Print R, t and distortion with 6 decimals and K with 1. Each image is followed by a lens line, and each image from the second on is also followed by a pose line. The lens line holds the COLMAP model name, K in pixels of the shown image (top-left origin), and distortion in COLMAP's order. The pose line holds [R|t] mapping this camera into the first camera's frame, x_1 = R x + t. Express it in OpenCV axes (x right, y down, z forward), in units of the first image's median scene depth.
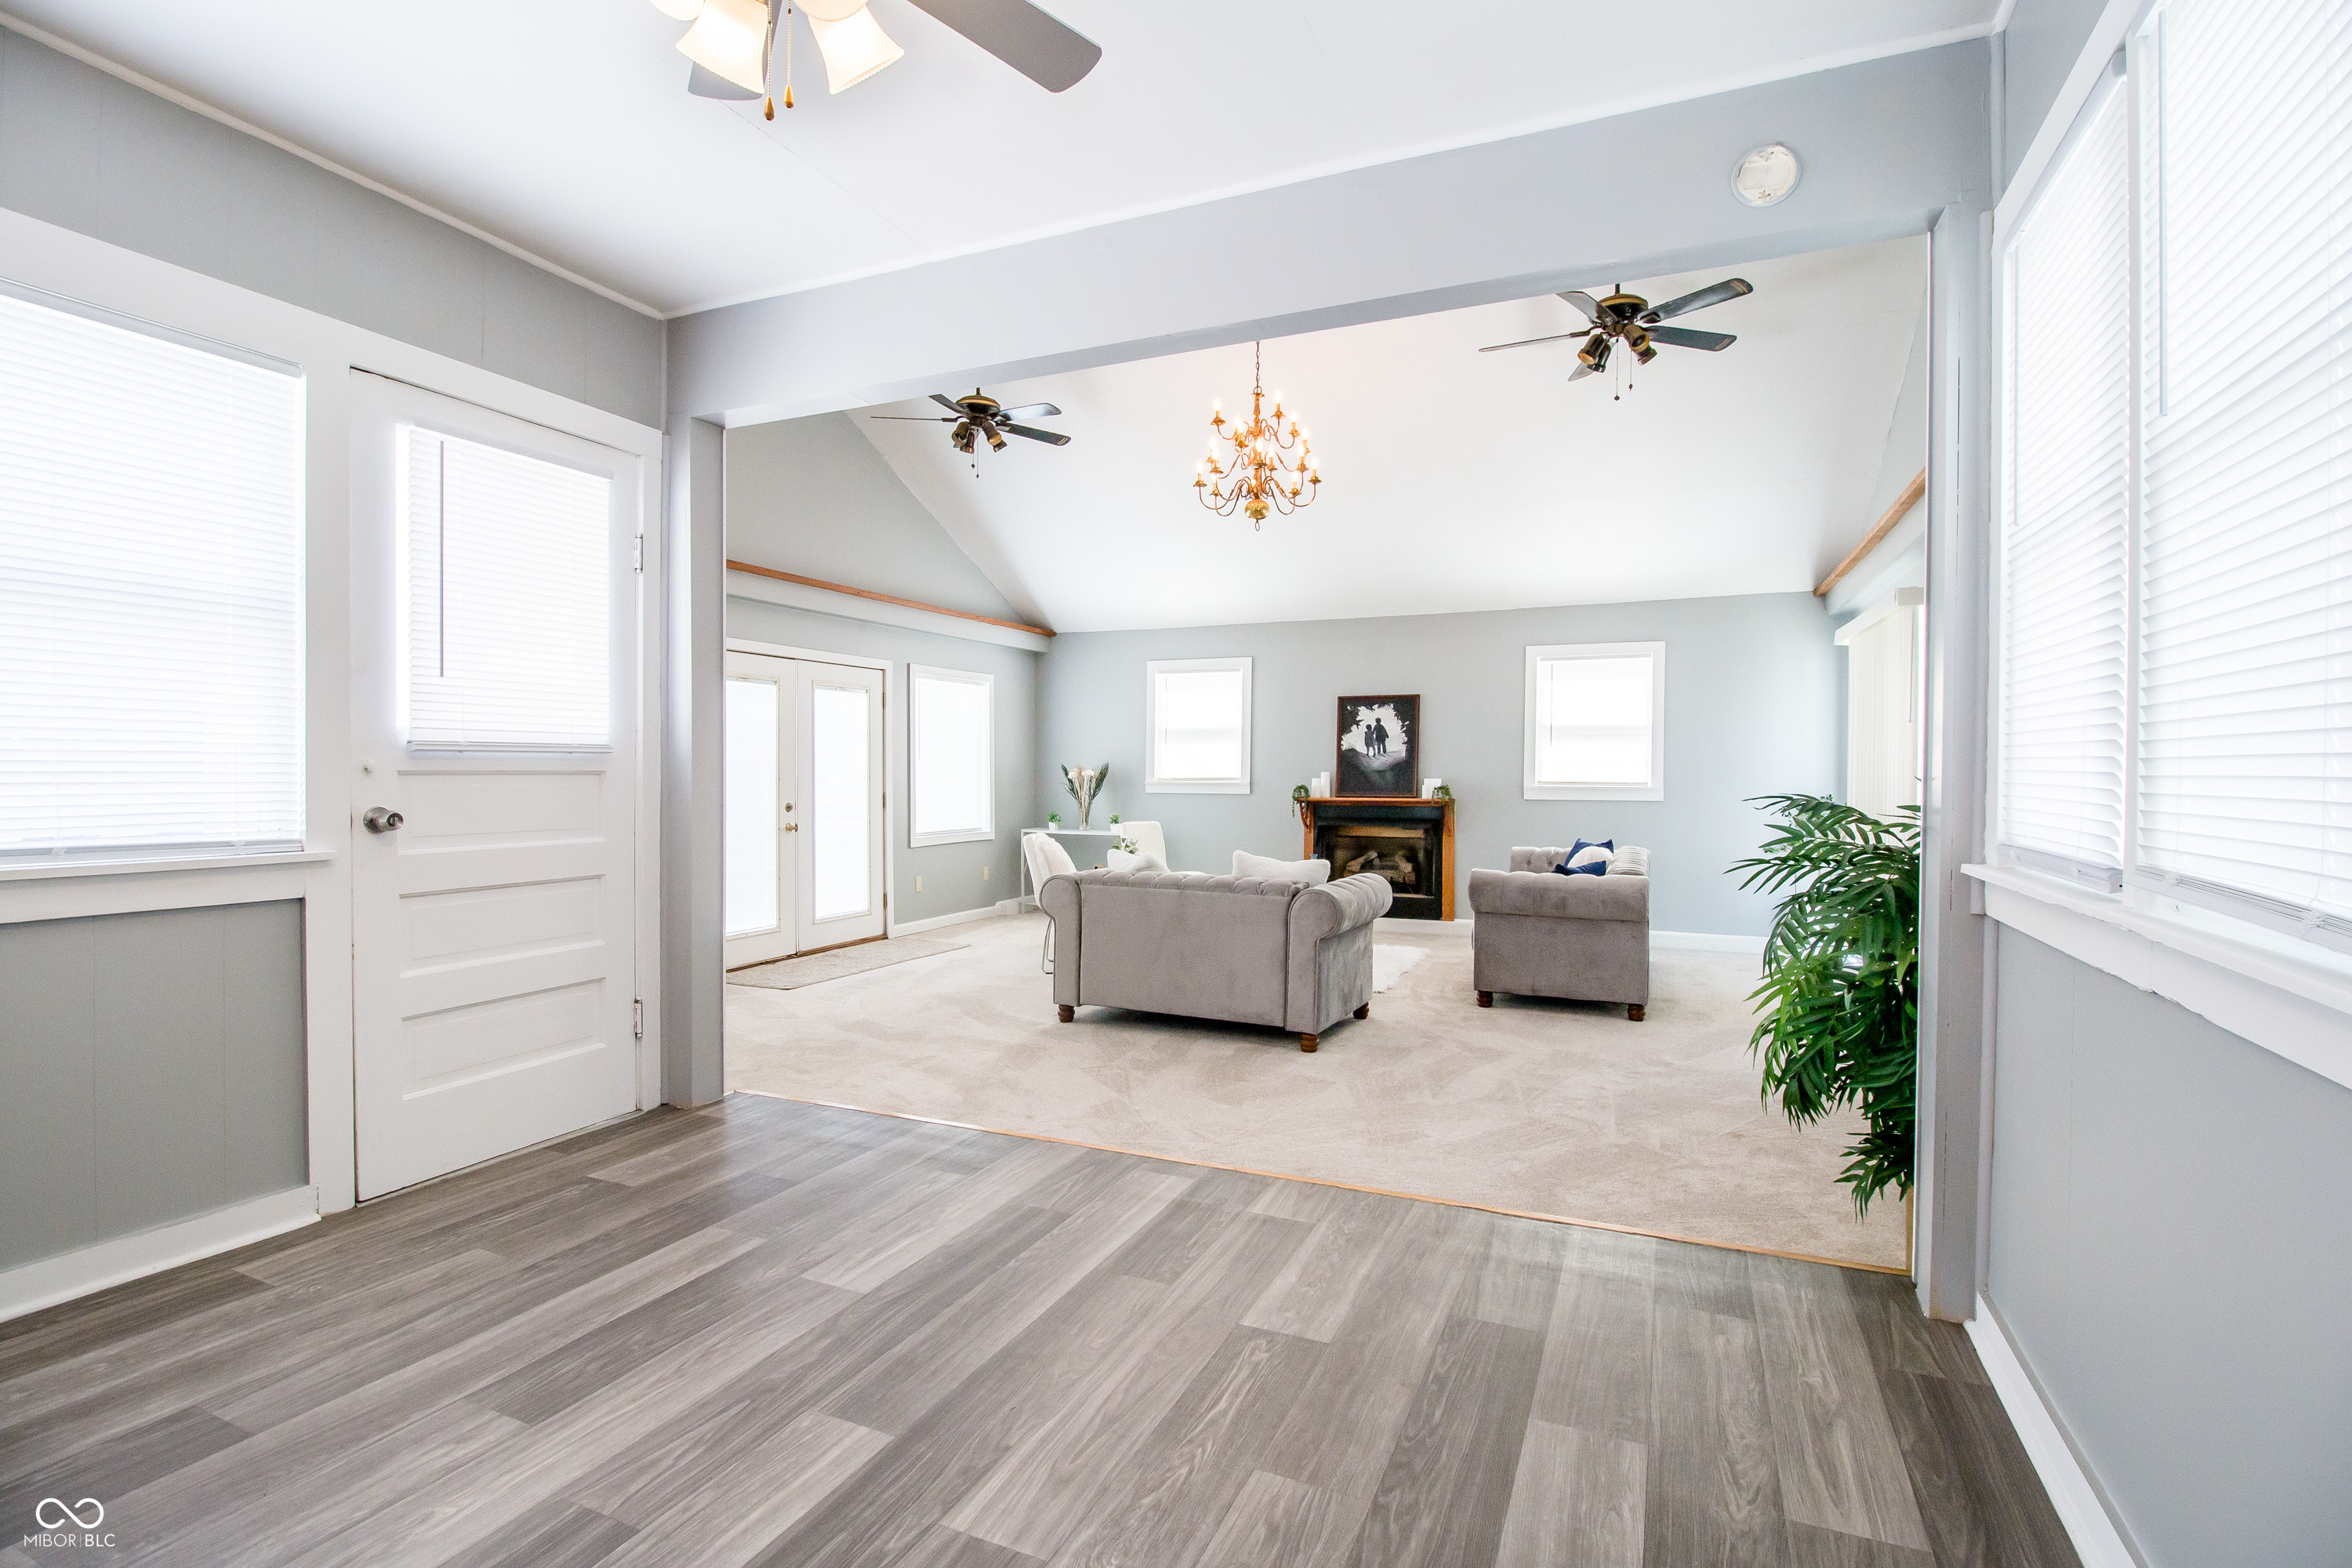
lens RADIAL K [[1072.5, 0, 1176.0], [0, 1072.5, 784.0], [0, 0, 1]] dist [-0.000141, -0.012861]
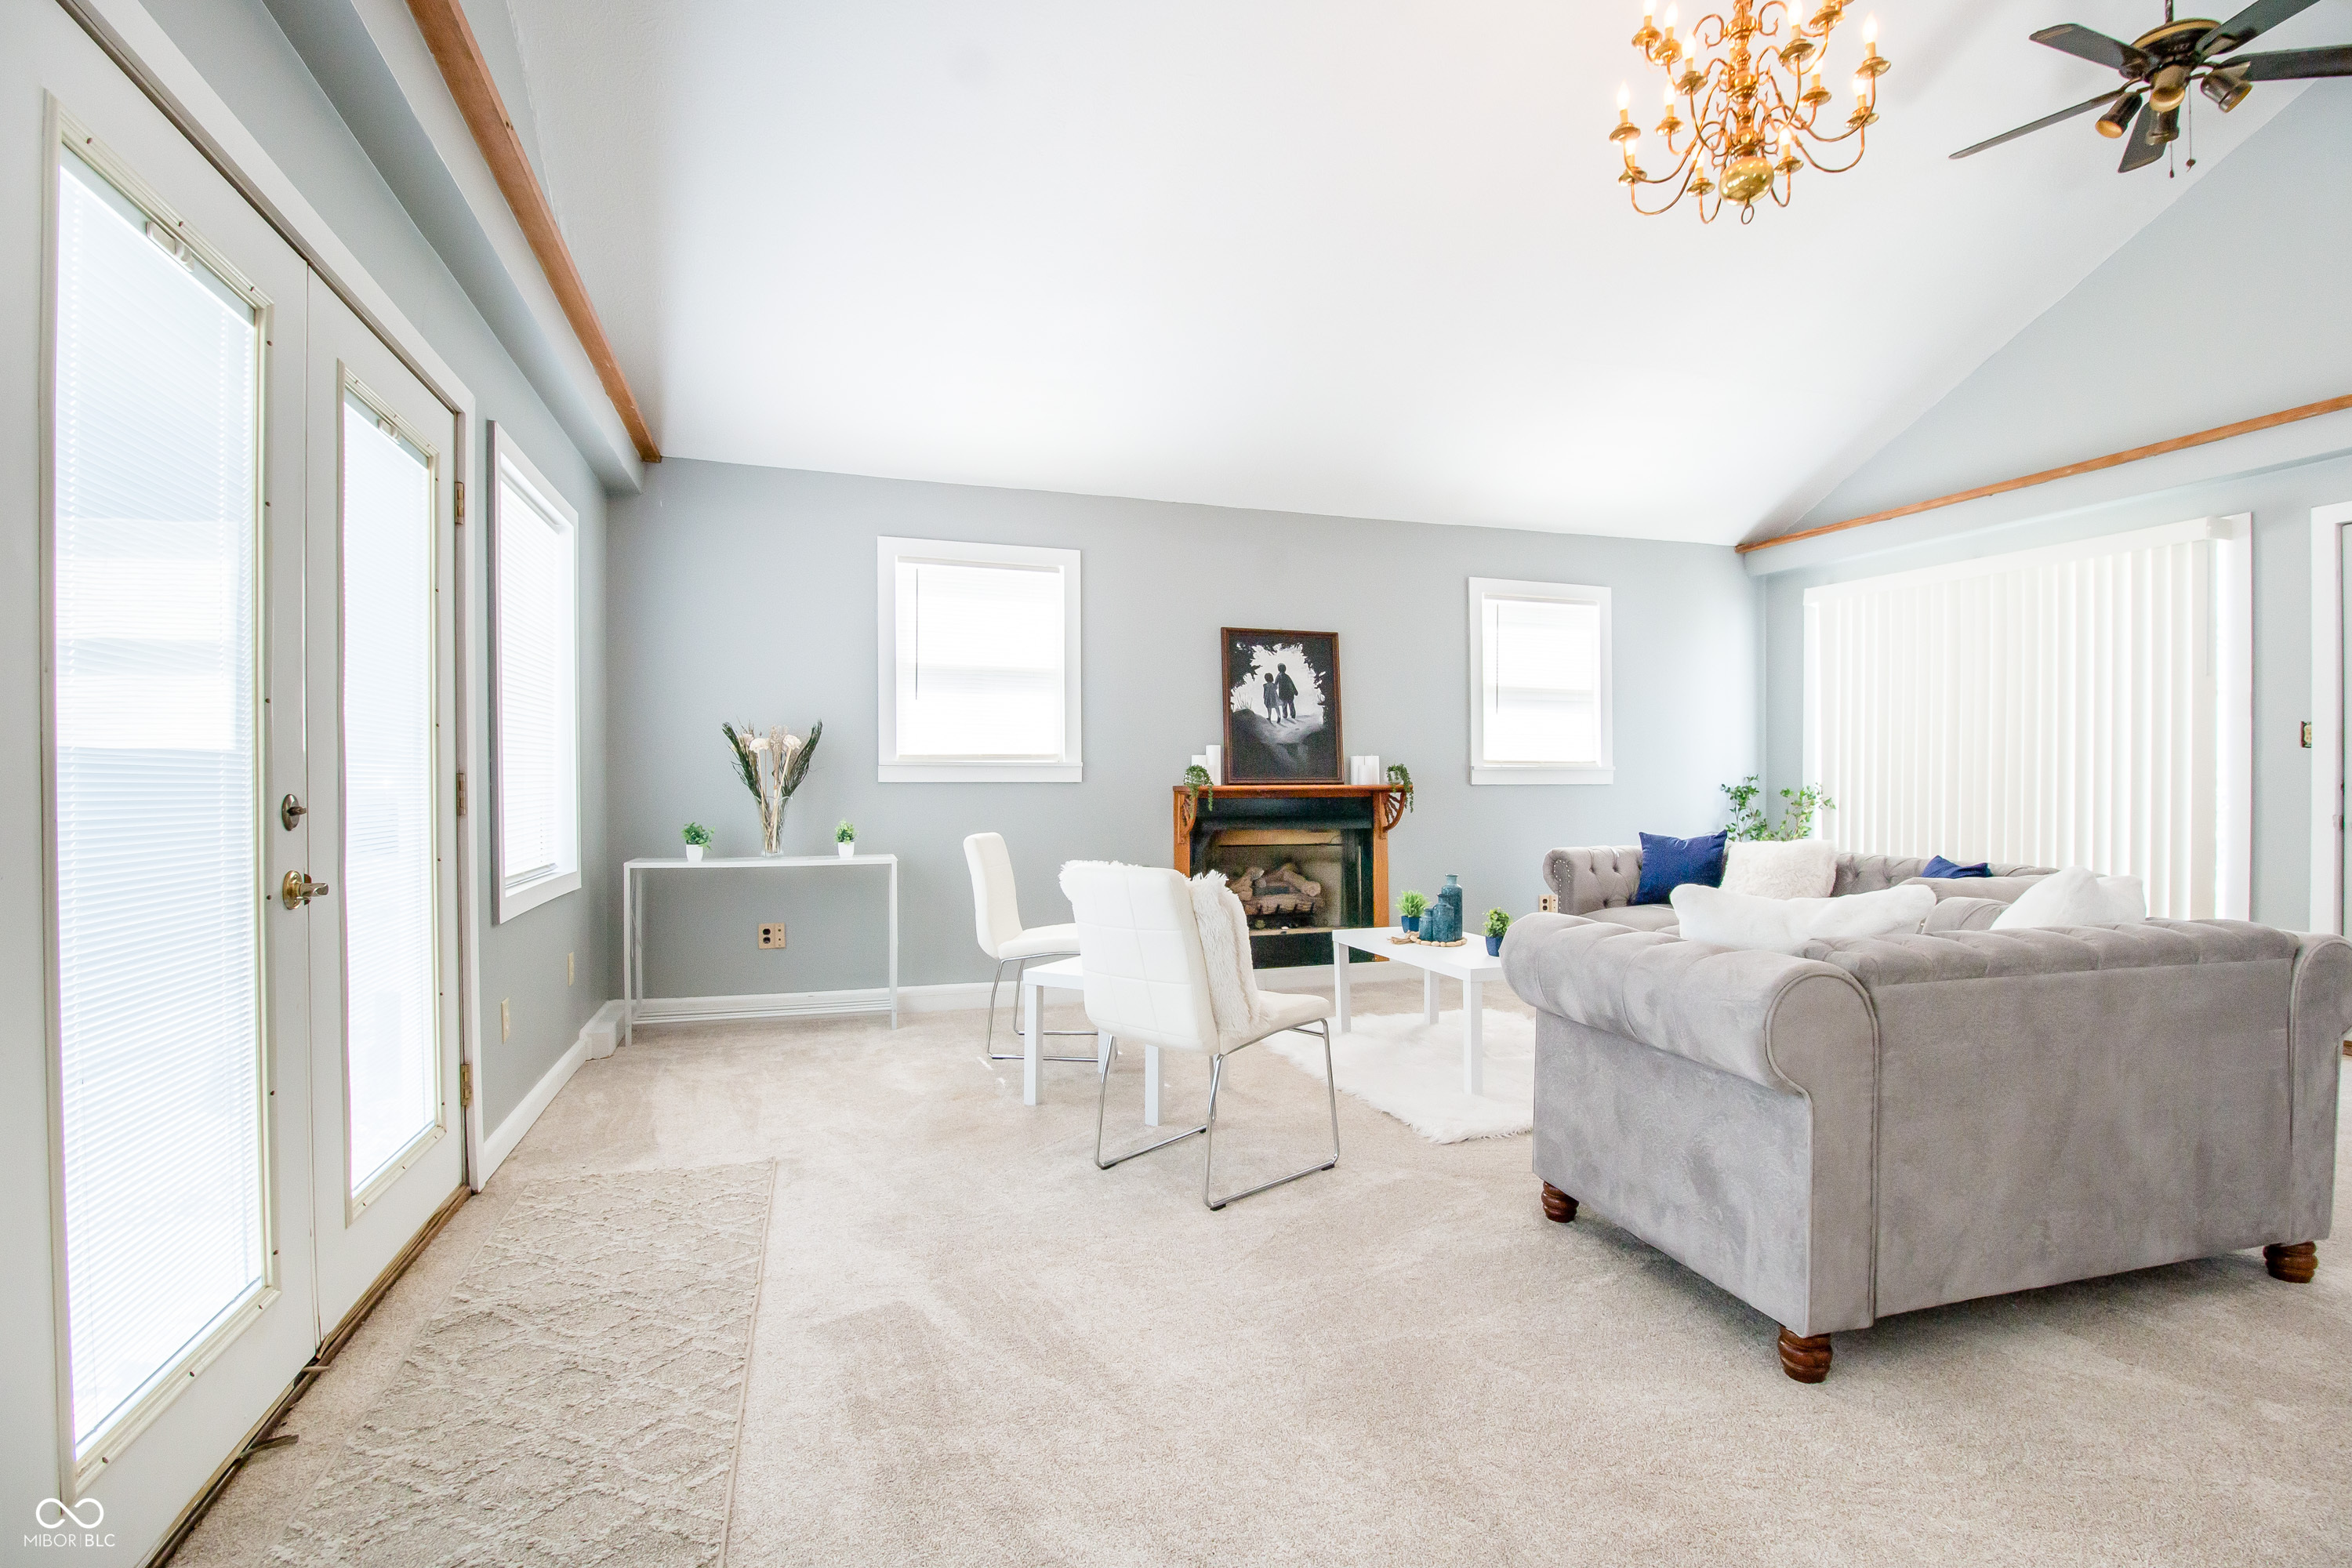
lens RADIAL K [[1072.5, 0, 1176.0], [0, 1072.5, 784.0], [0, 0, 1]] dist [-0.000141, -0.012861]
pose [[0.746903, -0.003597, 0.664924, -0.297860], [0.014155, 0.999845, -0.010492, 0.017925], [-0.664783, 0.017248, 0.746838, 0.553481]]
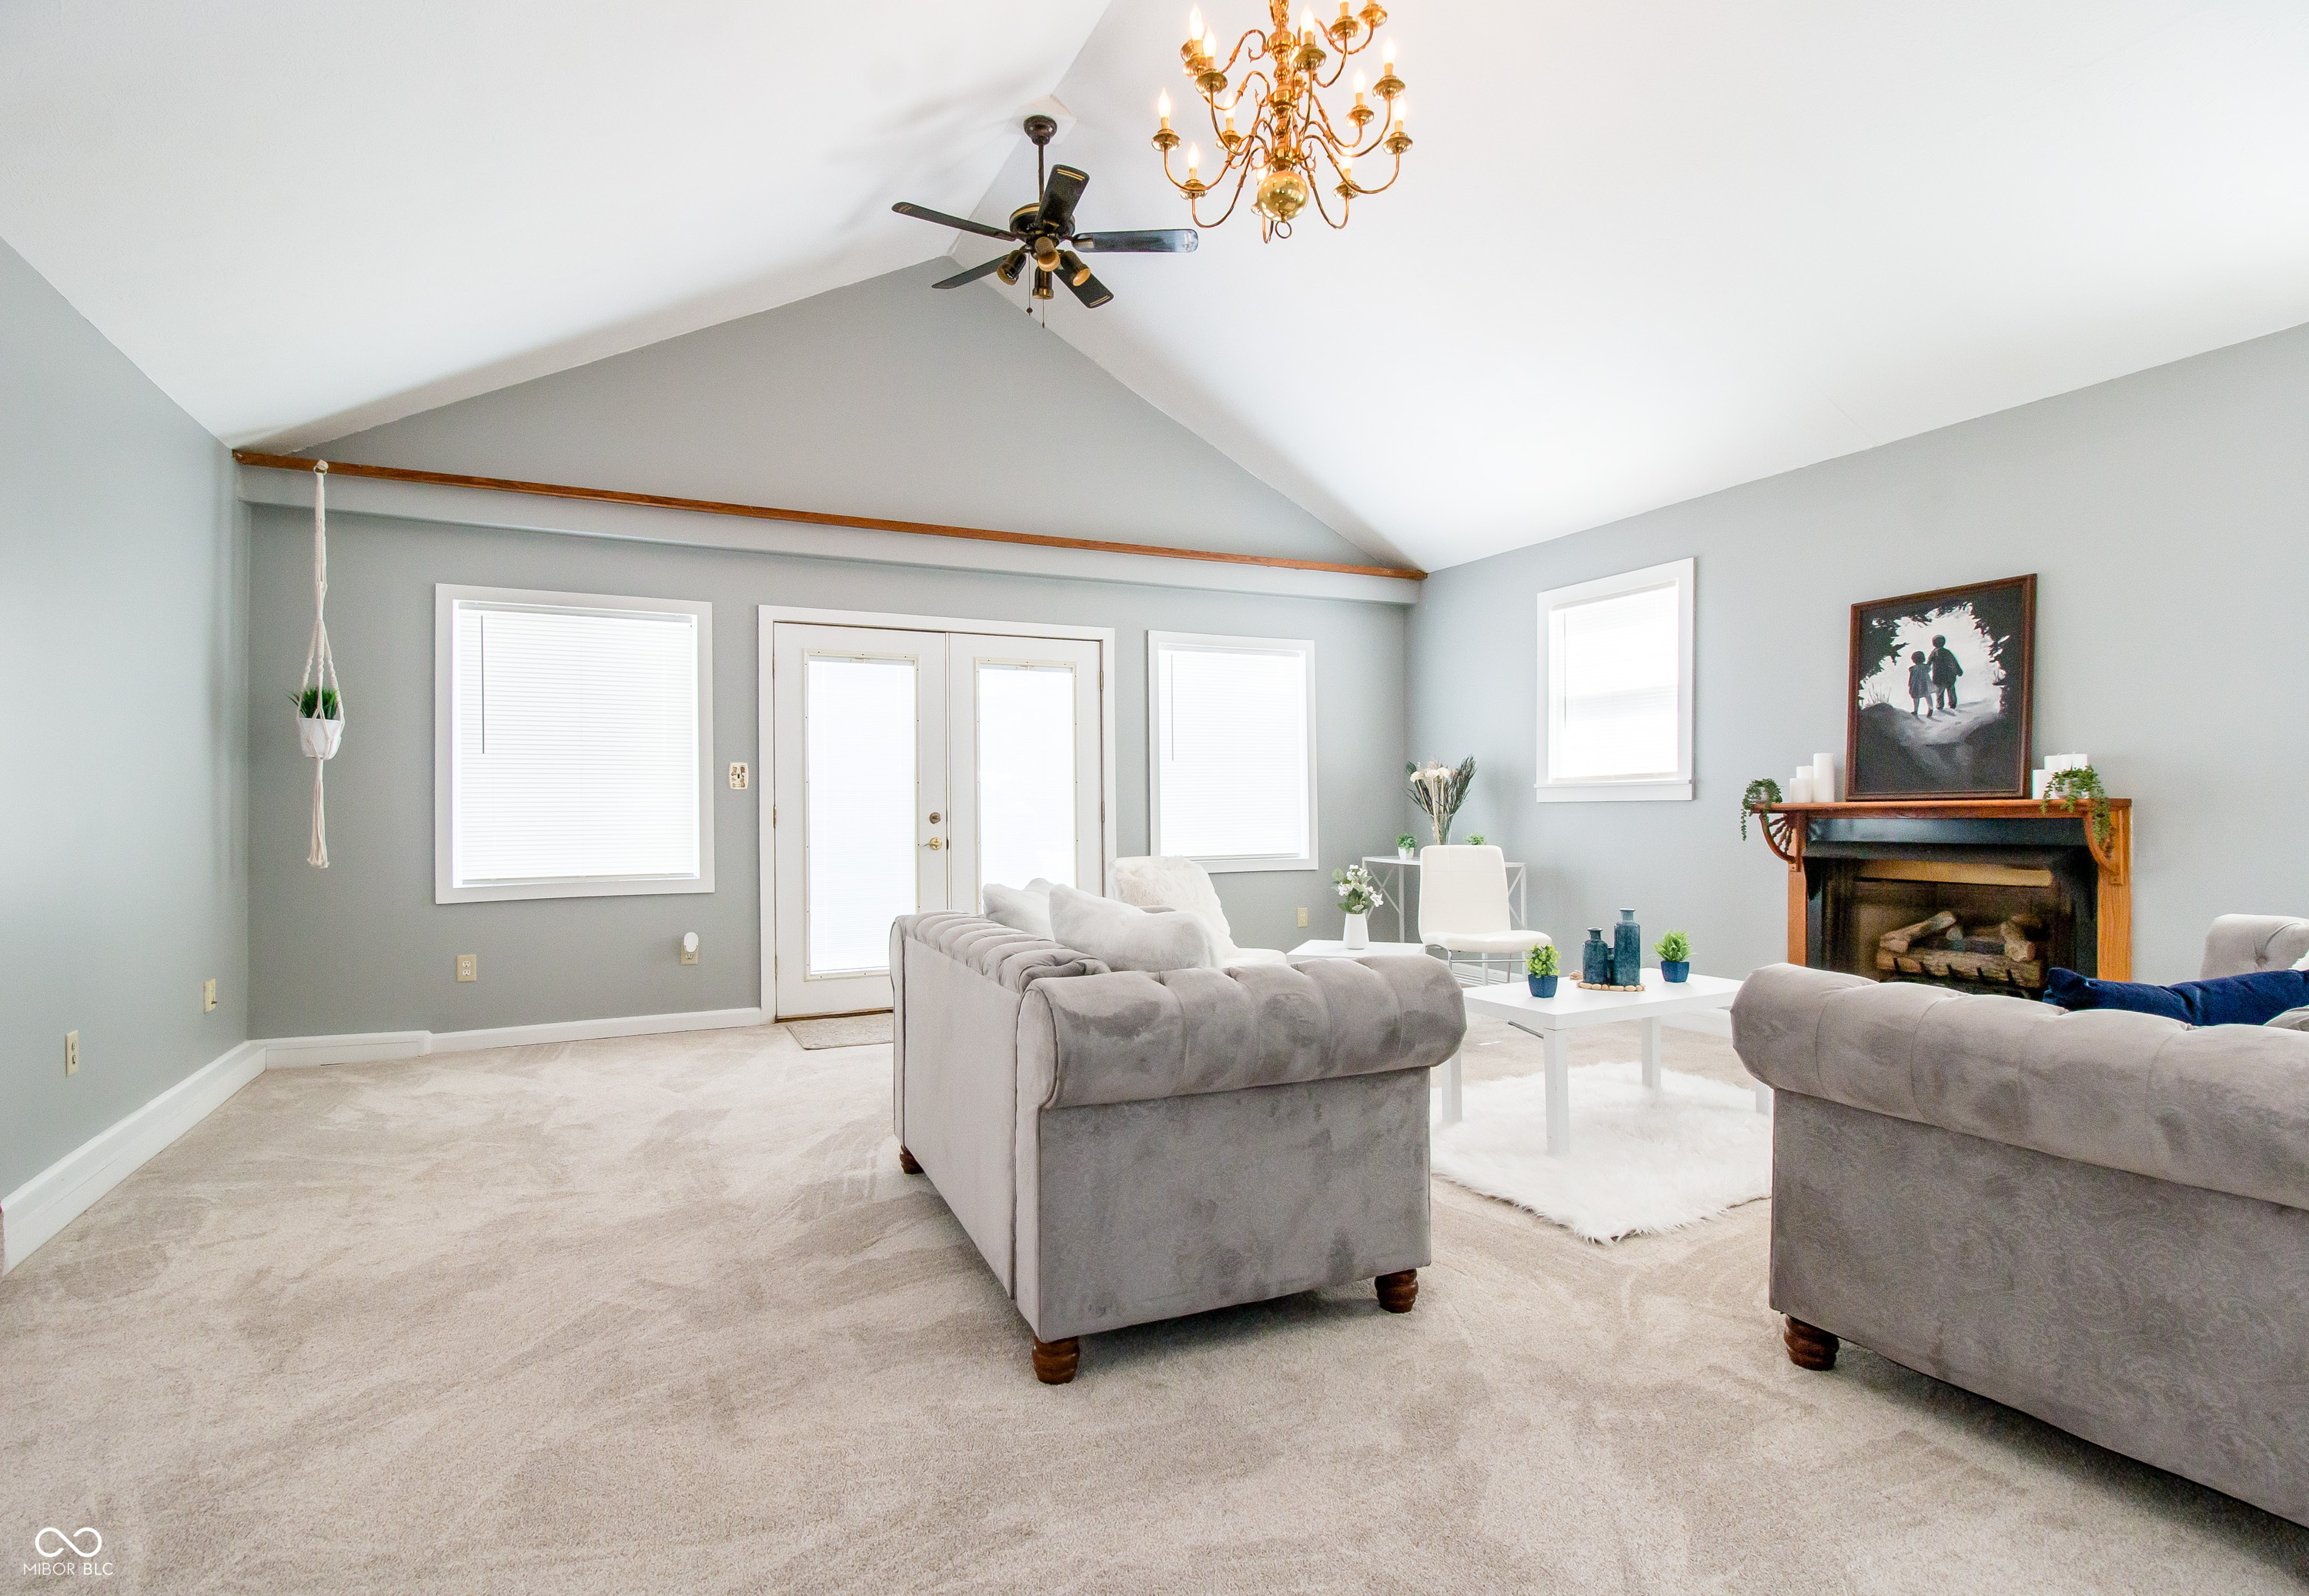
lens RADIAL K [[1113.5, 0, 1140.4], [0, 1113.5, 803.7], [0, 0, 1]] dist [-0.001322, -0.000710]
pose [[0.759393, -0.013919, -0.650483, 0.240502], [0.003621, 0.999846, -0.017167, 0.021112], [0.650622, 0.010681, 0.759327, 0.387315]]
